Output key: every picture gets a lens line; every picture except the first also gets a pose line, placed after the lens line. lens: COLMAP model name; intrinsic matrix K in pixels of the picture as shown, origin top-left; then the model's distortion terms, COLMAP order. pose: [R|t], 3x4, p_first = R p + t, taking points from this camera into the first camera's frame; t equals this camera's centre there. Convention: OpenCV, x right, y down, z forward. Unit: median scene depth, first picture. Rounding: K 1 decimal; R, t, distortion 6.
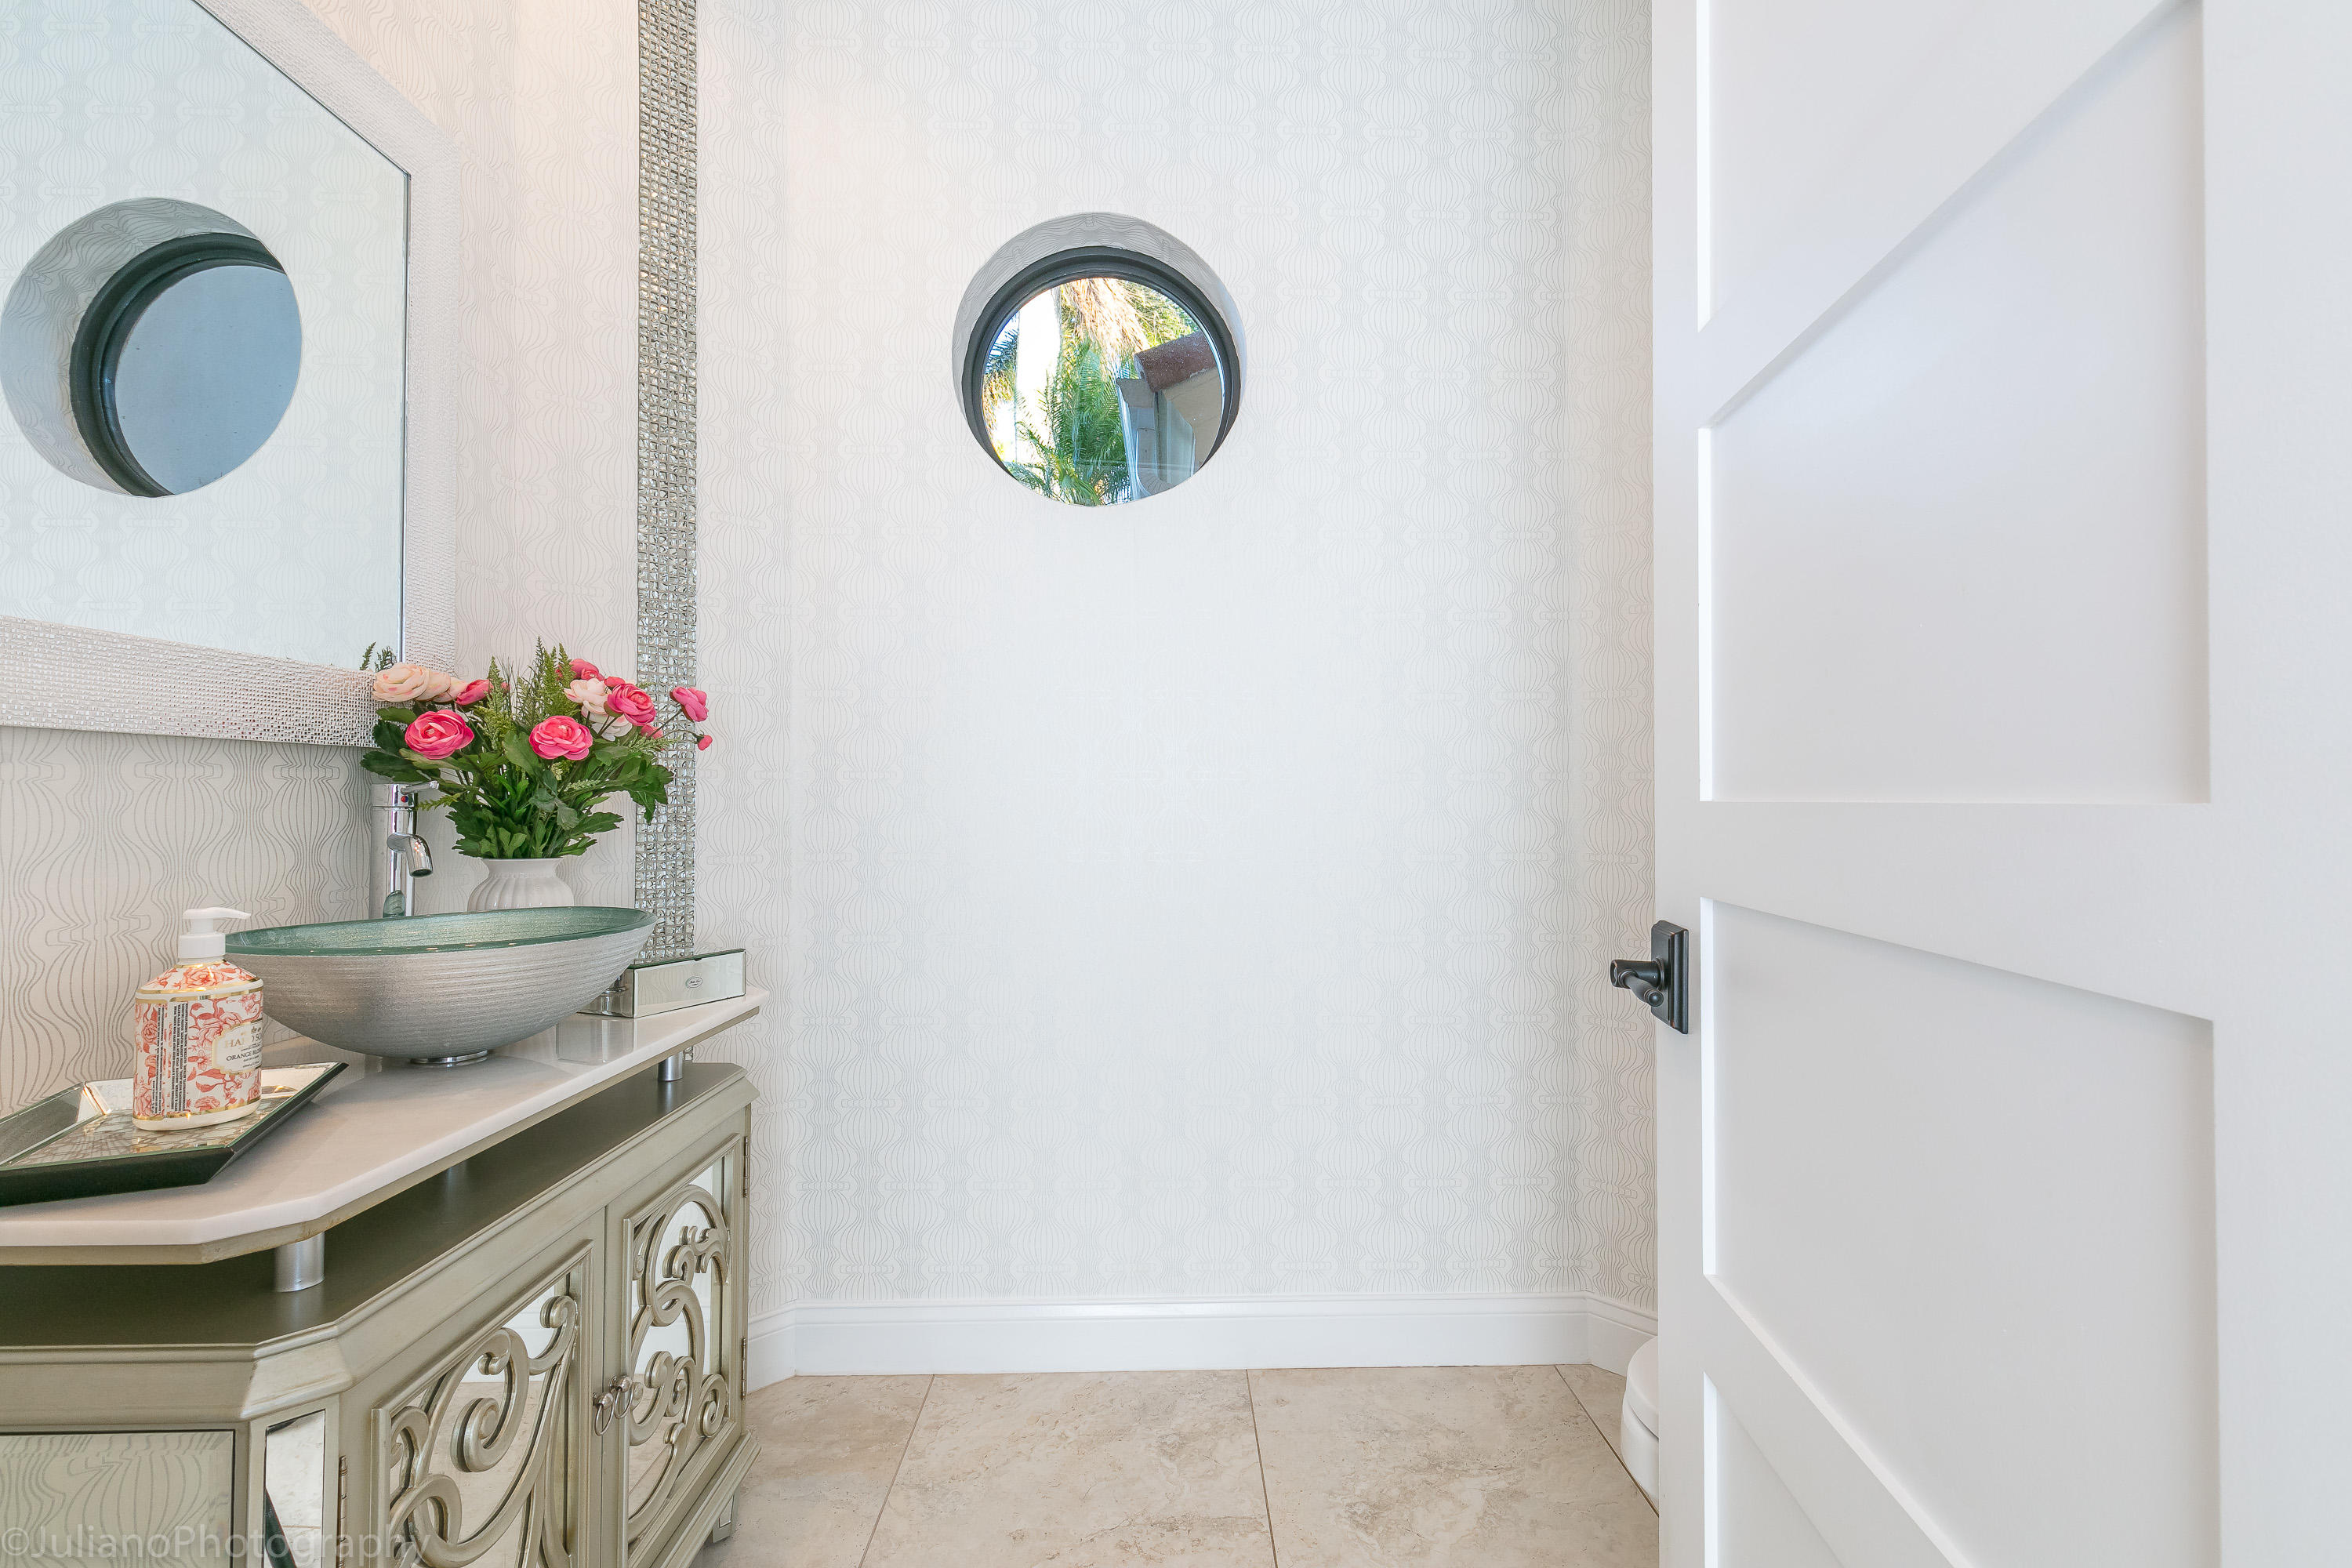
lens RADIAL K [[1058.8, 0, 1178.3], [0, 1058.8, 786.7], [0, 0, 1]] dist [0.007551, -0.000699]
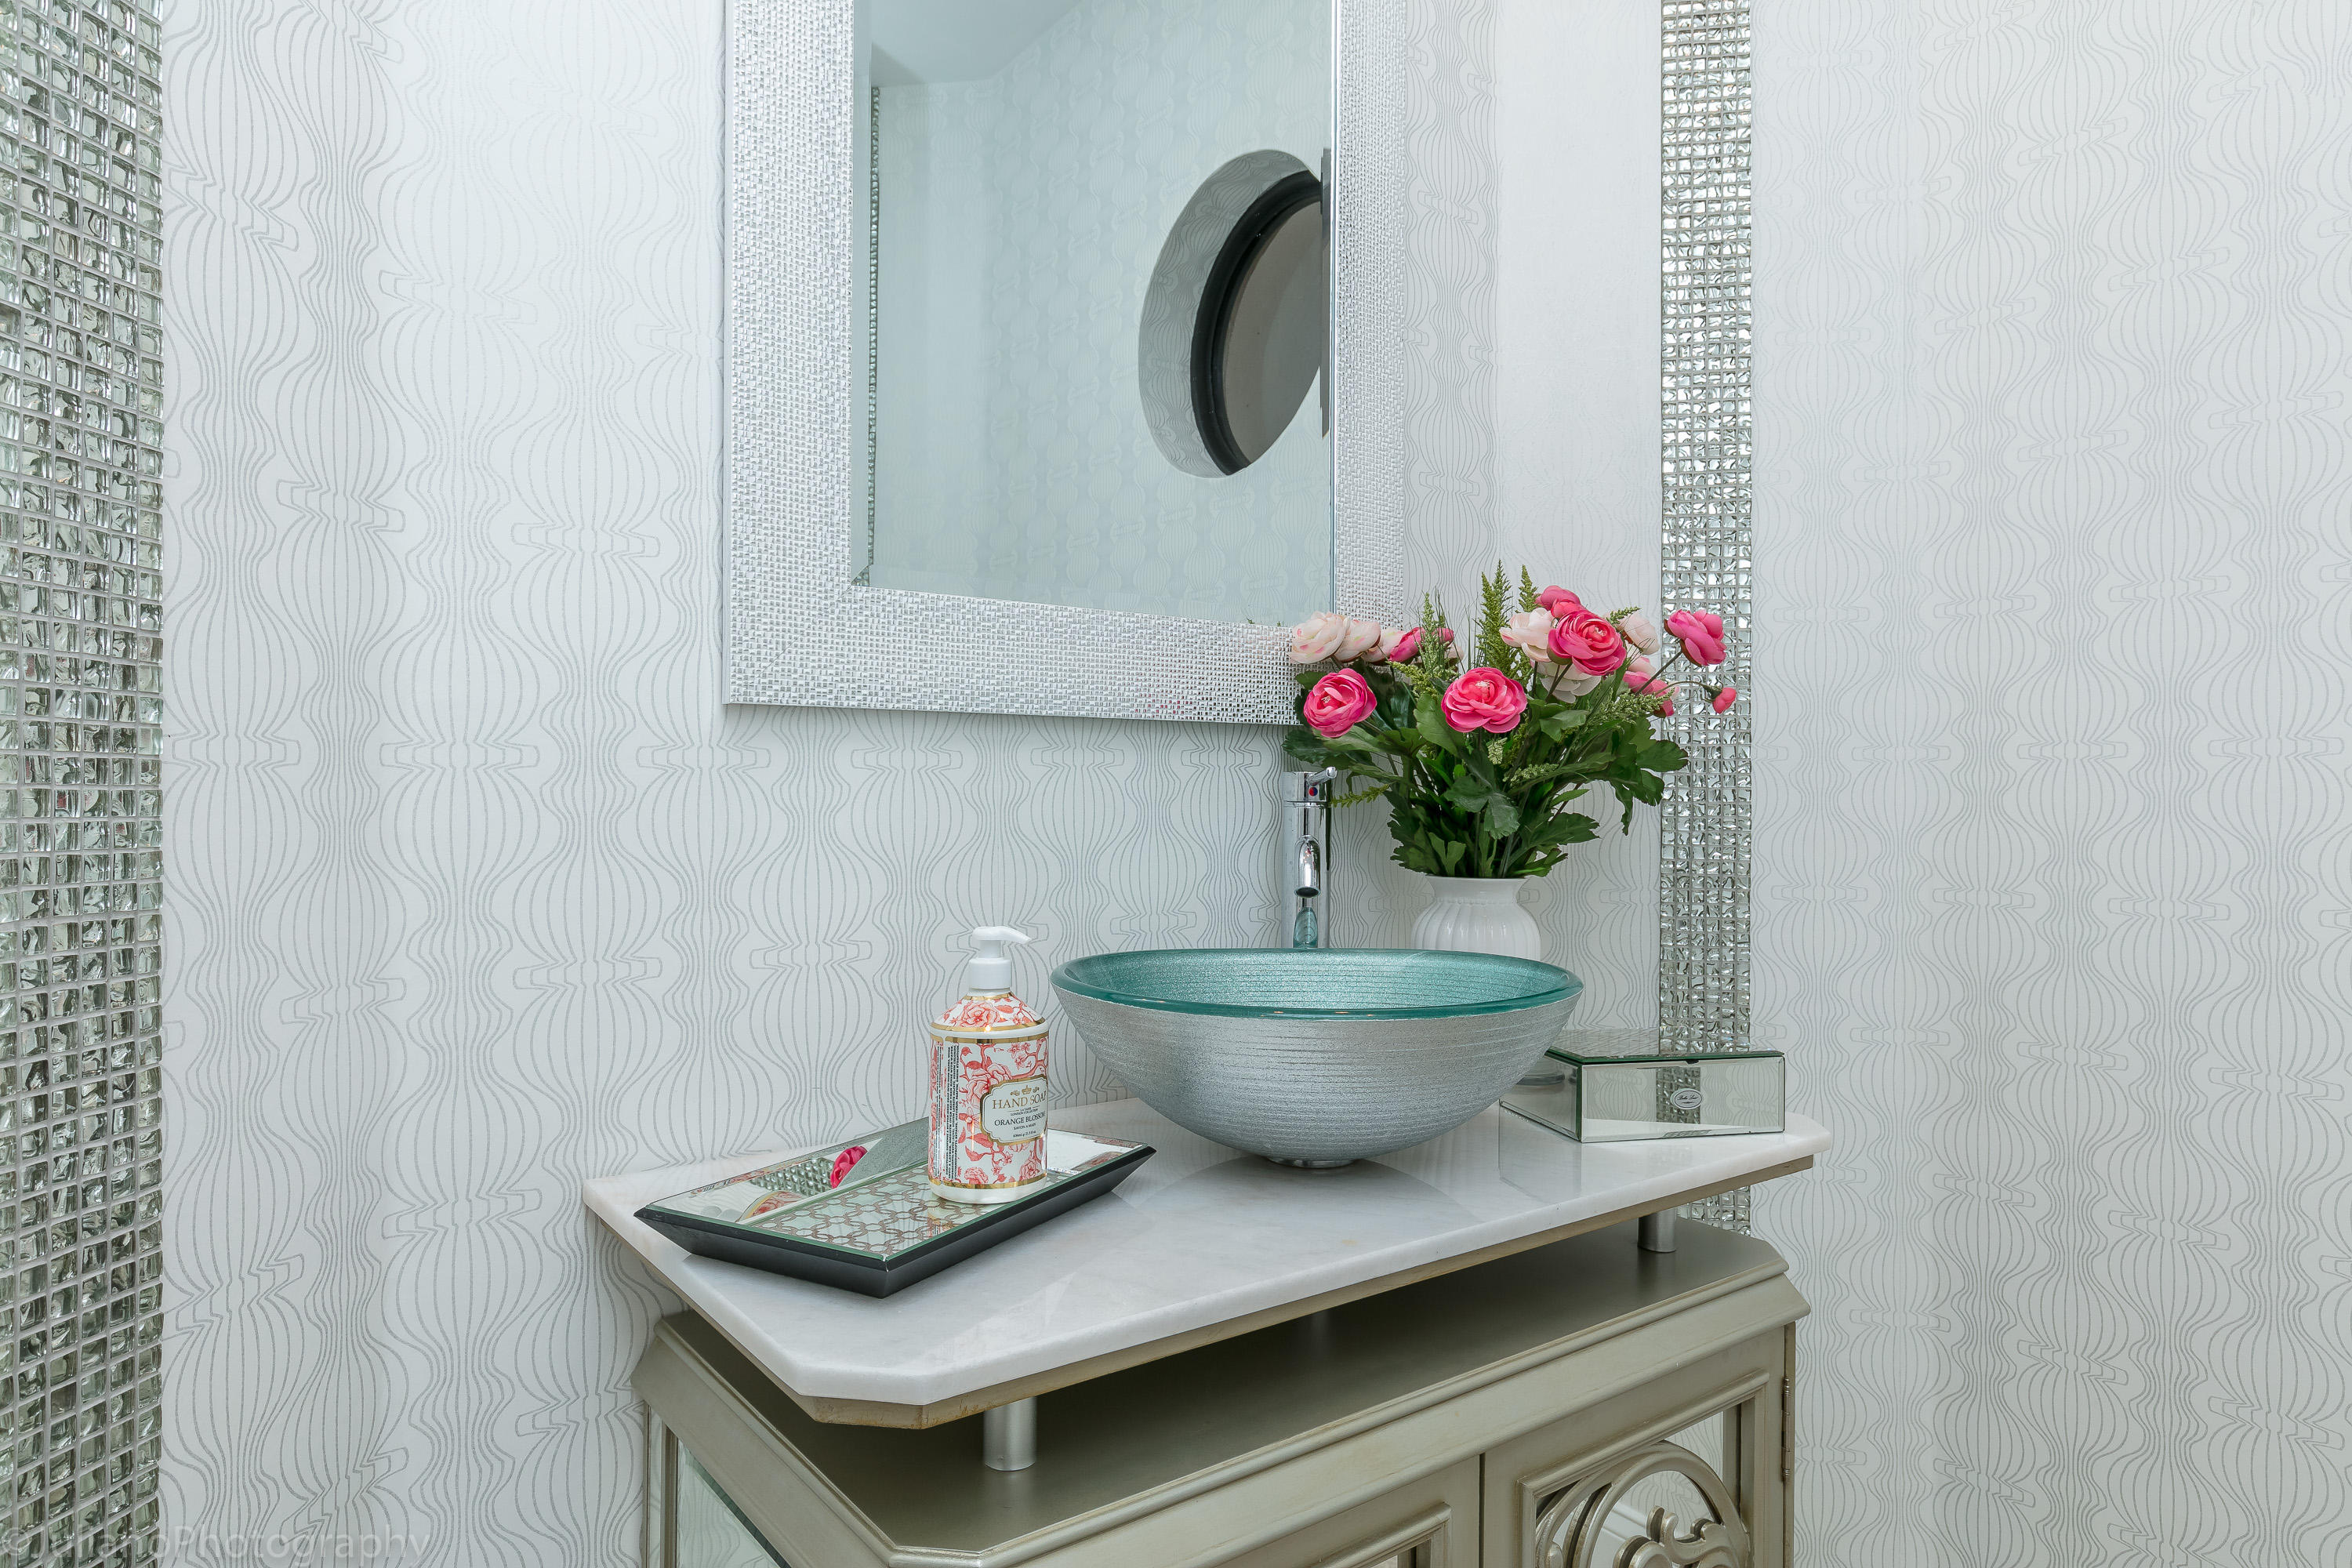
lens RADIAL K [[1379.0, 0, 1175.2], [0, 1379.0, 779.9], [0, 0, 1]] dist [0.001558, 0.000329]
pose [[0.596598, -0.002731, -0.802535, -0.001491], [0.004147, 0.999991, -0.000320, 0.003060], [0.802529, -0.003137, 0.596604, 0.324957]]
